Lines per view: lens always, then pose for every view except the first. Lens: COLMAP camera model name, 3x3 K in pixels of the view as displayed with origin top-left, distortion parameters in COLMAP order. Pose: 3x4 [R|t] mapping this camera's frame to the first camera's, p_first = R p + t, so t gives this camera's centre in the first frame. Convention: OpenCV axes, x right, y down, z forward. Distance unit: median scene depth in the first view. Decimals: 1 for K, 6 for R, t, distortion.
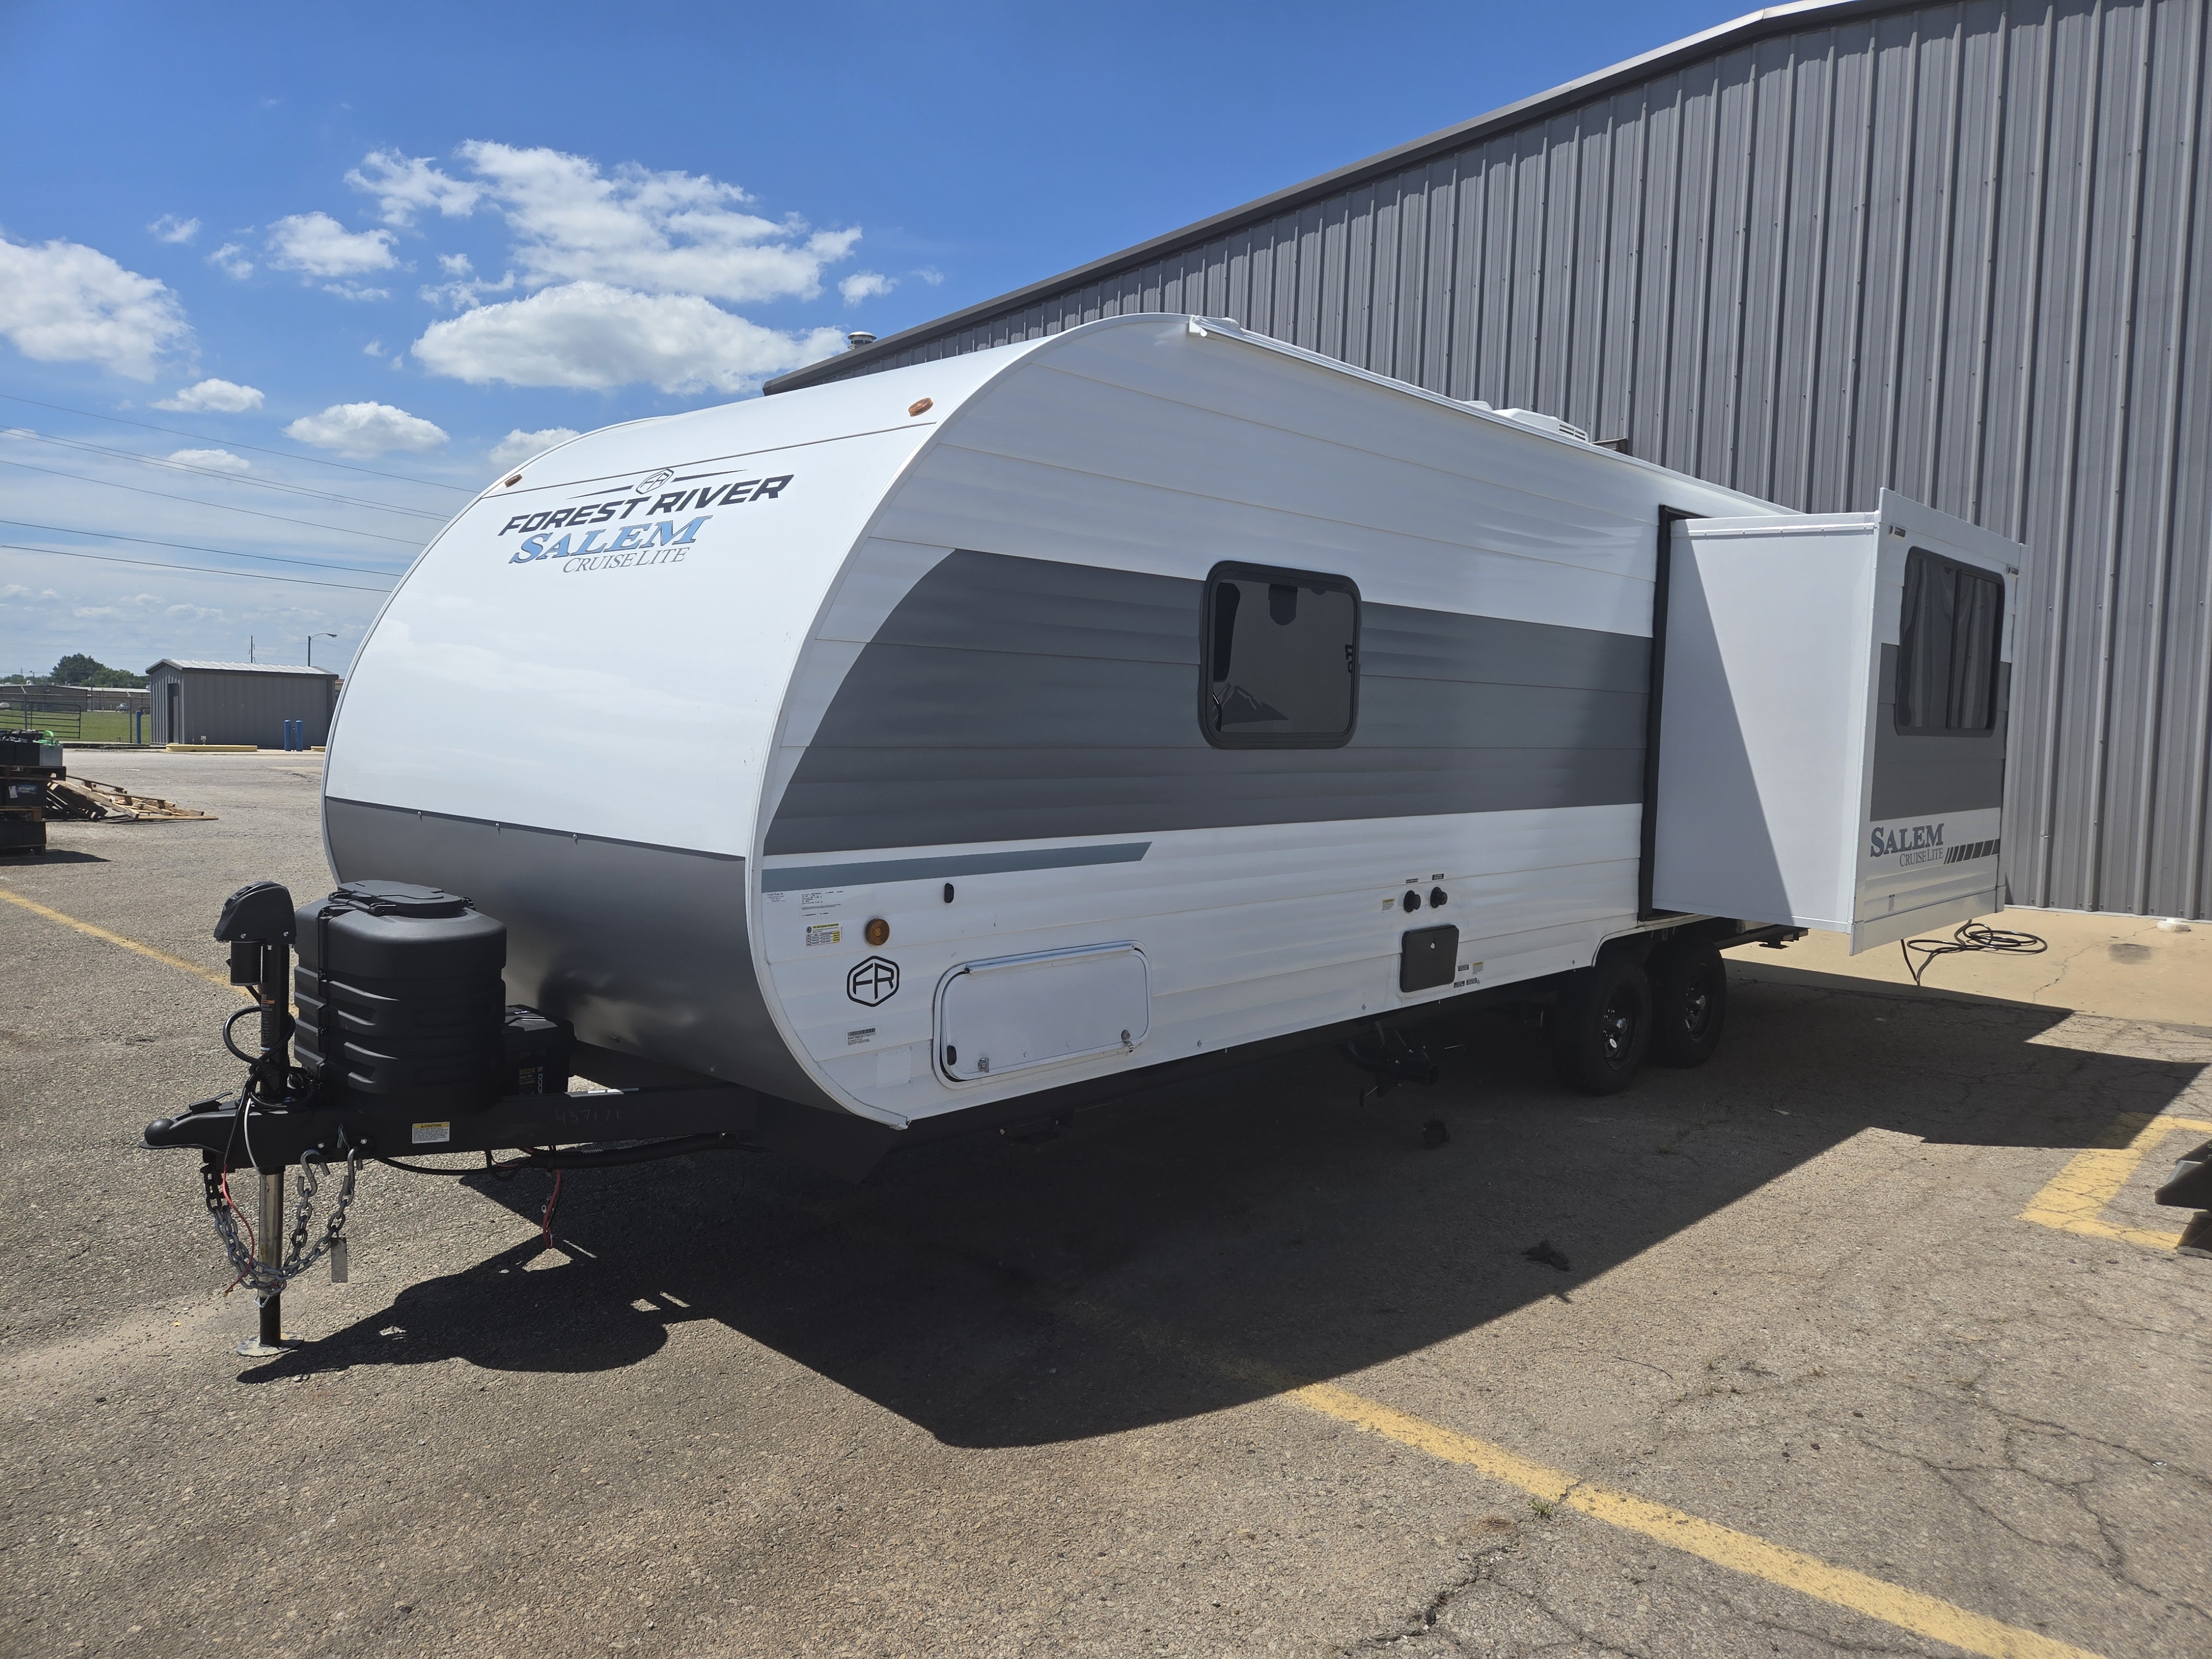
lens RADIAL K [[1471.7, 0, 1106.0], [0, 1471.7, 829.5], [0, 0, 1]] dist [0.083756, -0.074551]
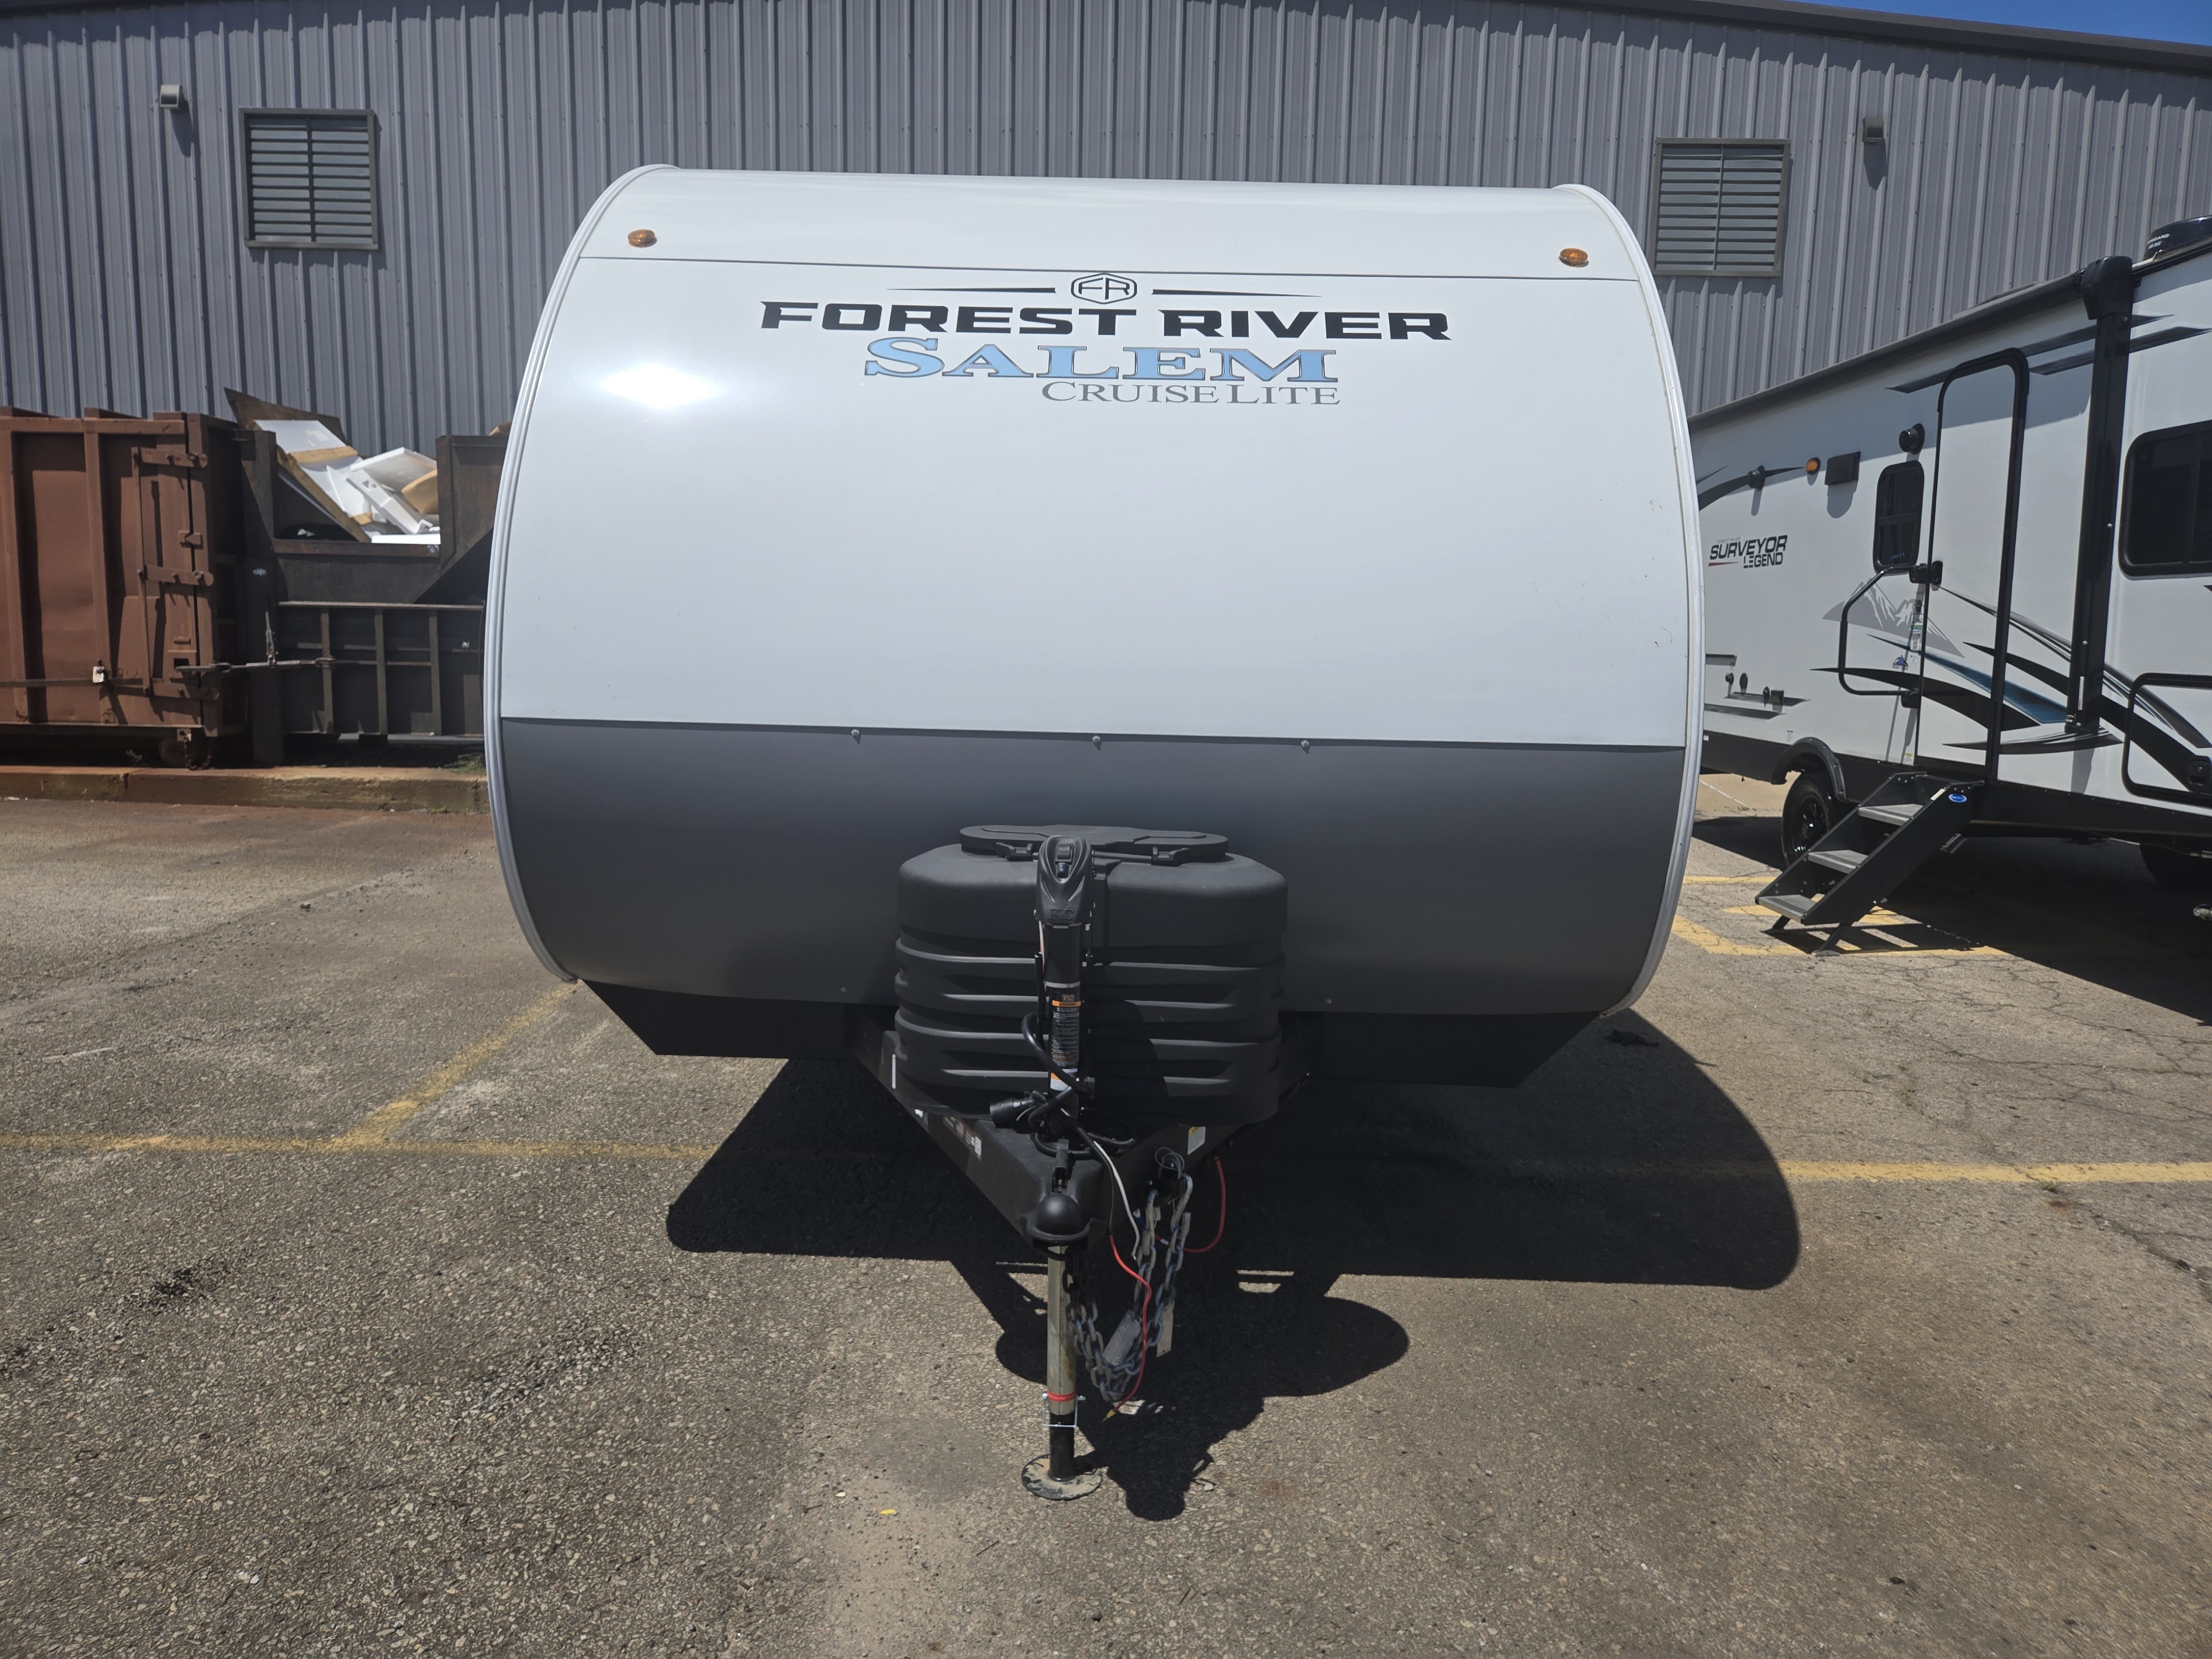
lens RADIAL K [[1471.7, 0, 1106.0], [0, 1471.7, 829.5], [0, 0, 1]] dist [0.083756, -0.074551]
pose [[0.742661, -0.104558, 0.661455, -1.026031], [0.045333, 0.993320, 0.106118, -0.041029], [-0.668132, -0.048824, 0.742439, 0.494819]]
